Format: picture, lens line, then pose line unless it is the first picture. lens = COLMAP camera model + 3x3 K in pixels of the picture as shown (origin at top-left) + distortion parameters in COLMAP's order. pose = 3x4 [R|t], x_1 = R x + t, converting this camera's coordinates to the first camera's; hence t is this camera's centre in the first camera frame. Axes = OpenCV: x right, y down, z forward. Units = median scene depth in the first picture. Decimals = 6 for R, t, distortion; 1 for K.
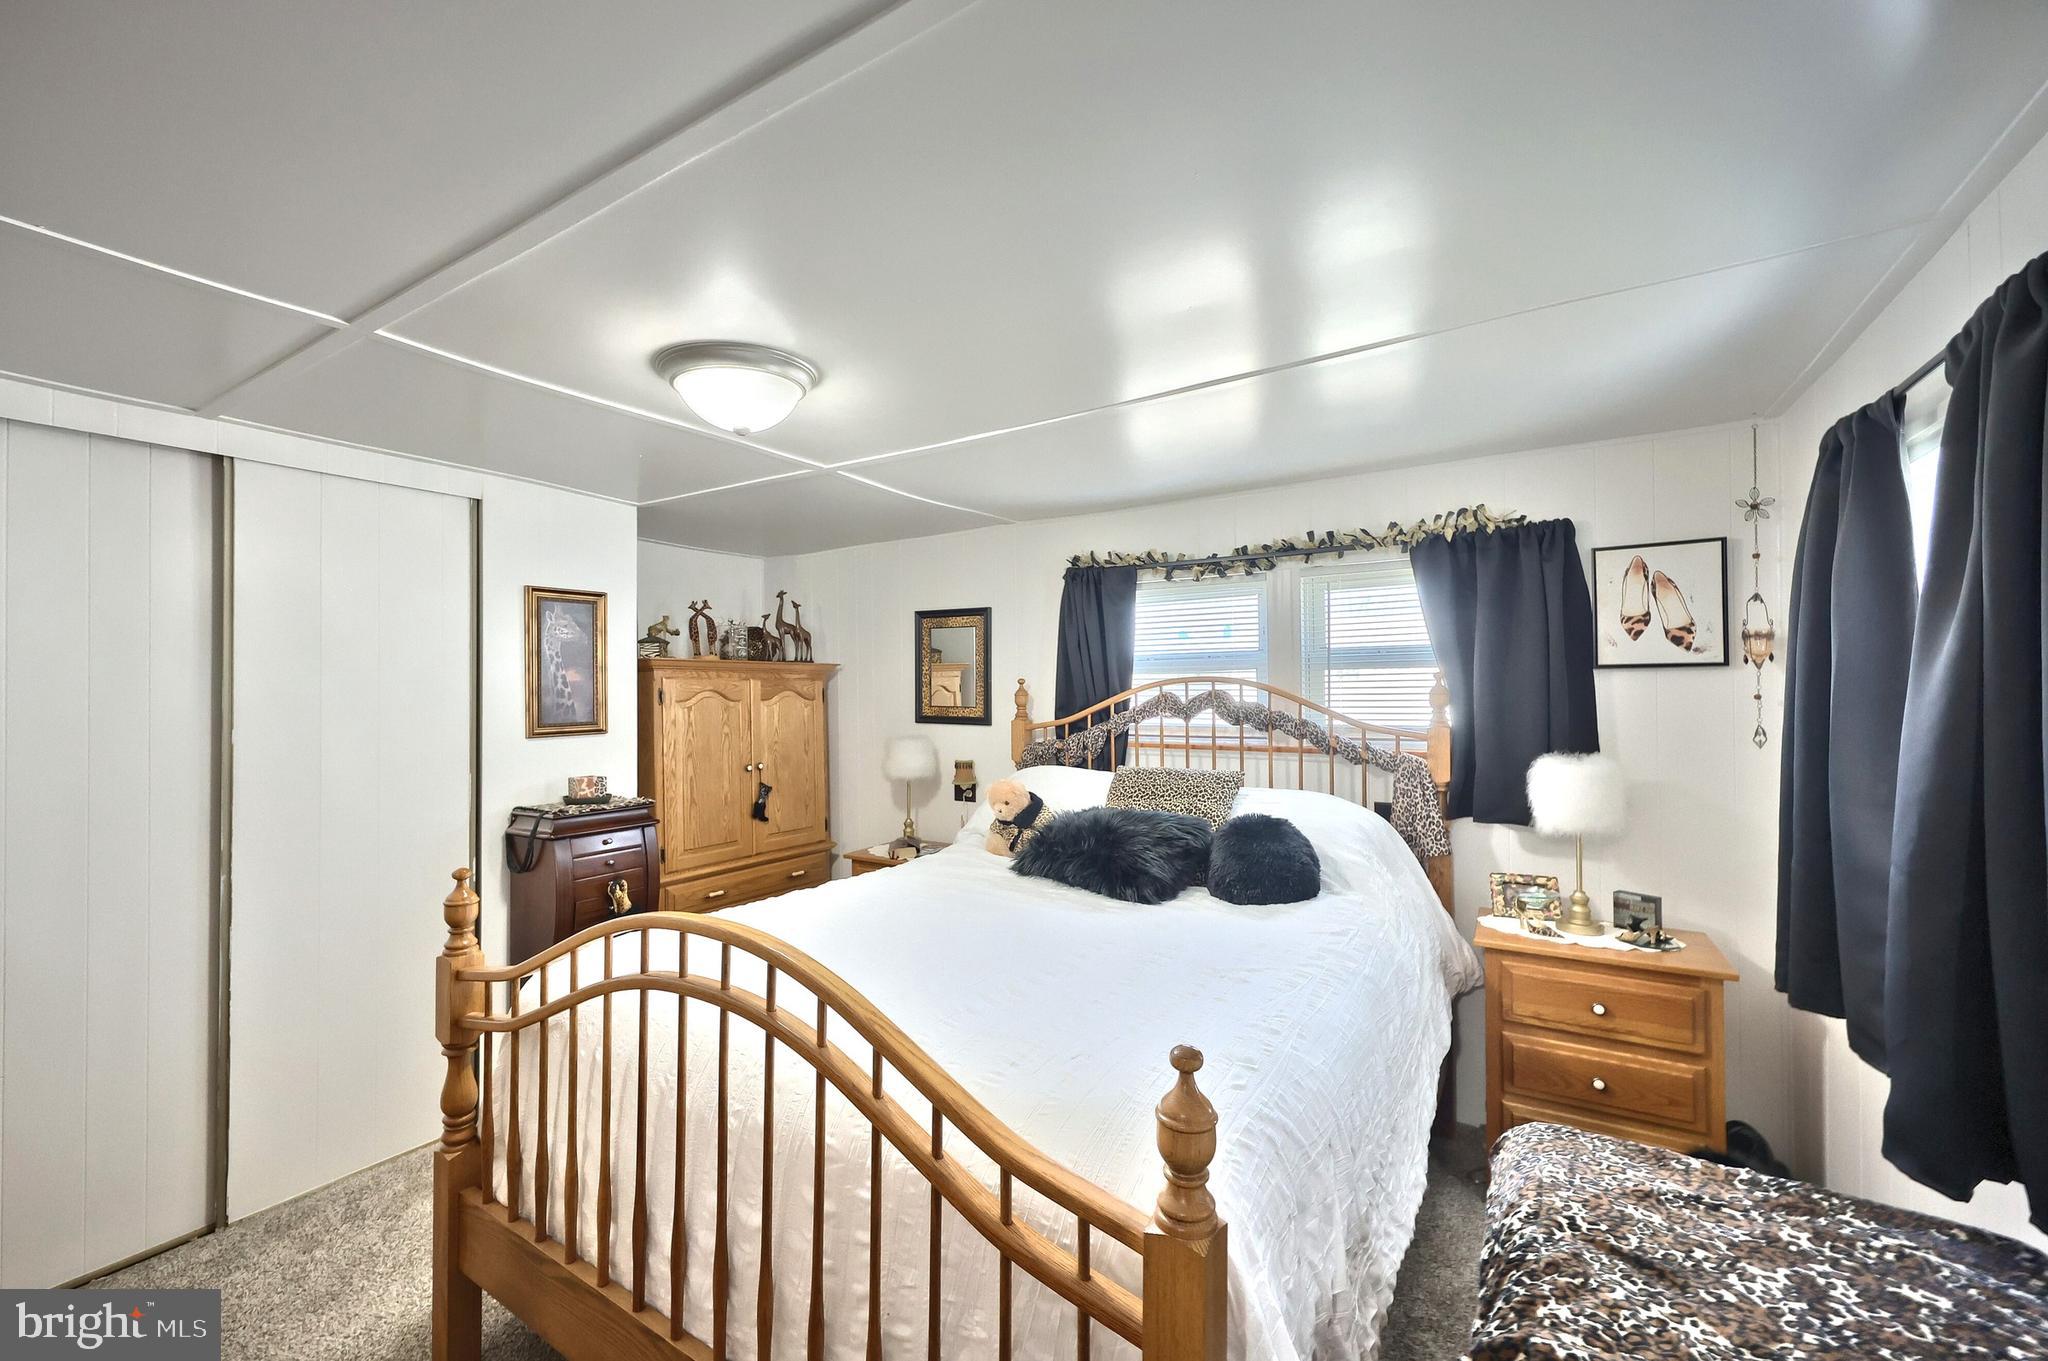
lens RADIAL K [[832.8, 0, 1022.8], [0, 832.8, 686.1], [0, 0, 1]] dist [0.004591, 0.000388]
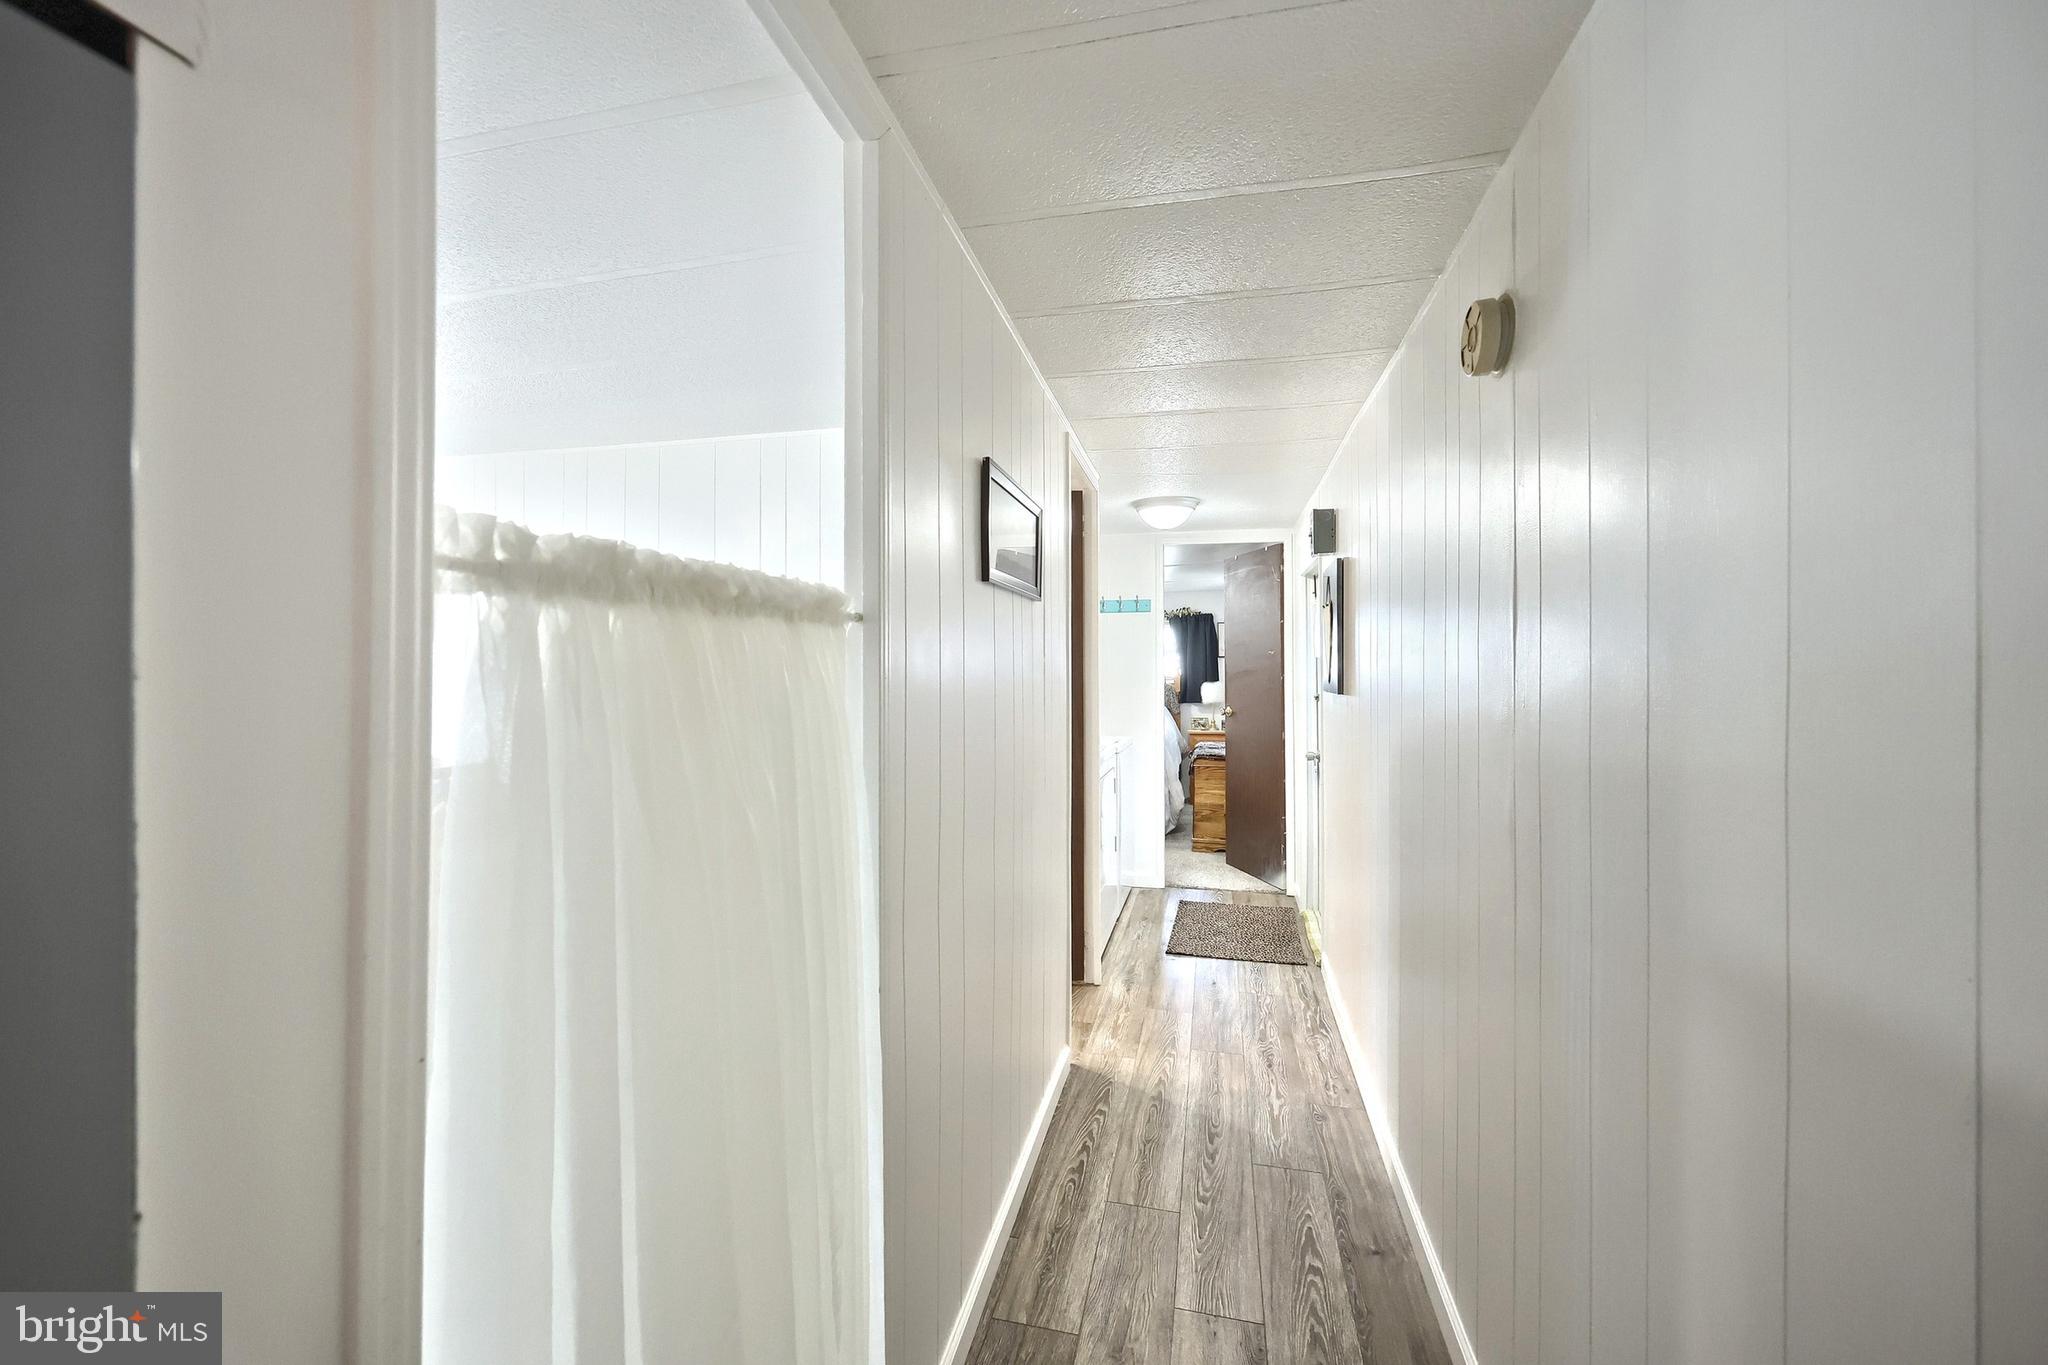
lens RADIAL K [[832.8, 0, 1029.2], [0, 832.8, 682.7], [0, 0, 1]] dist [0.004591, 0.000388]
pose [[0.955264, 0.006925, 0.295674, -1.045443], [-0.007707, 0.999969, 0.001480, 0.083508], [-0.295655, -0.003692, 0.955288, -1.996657]]
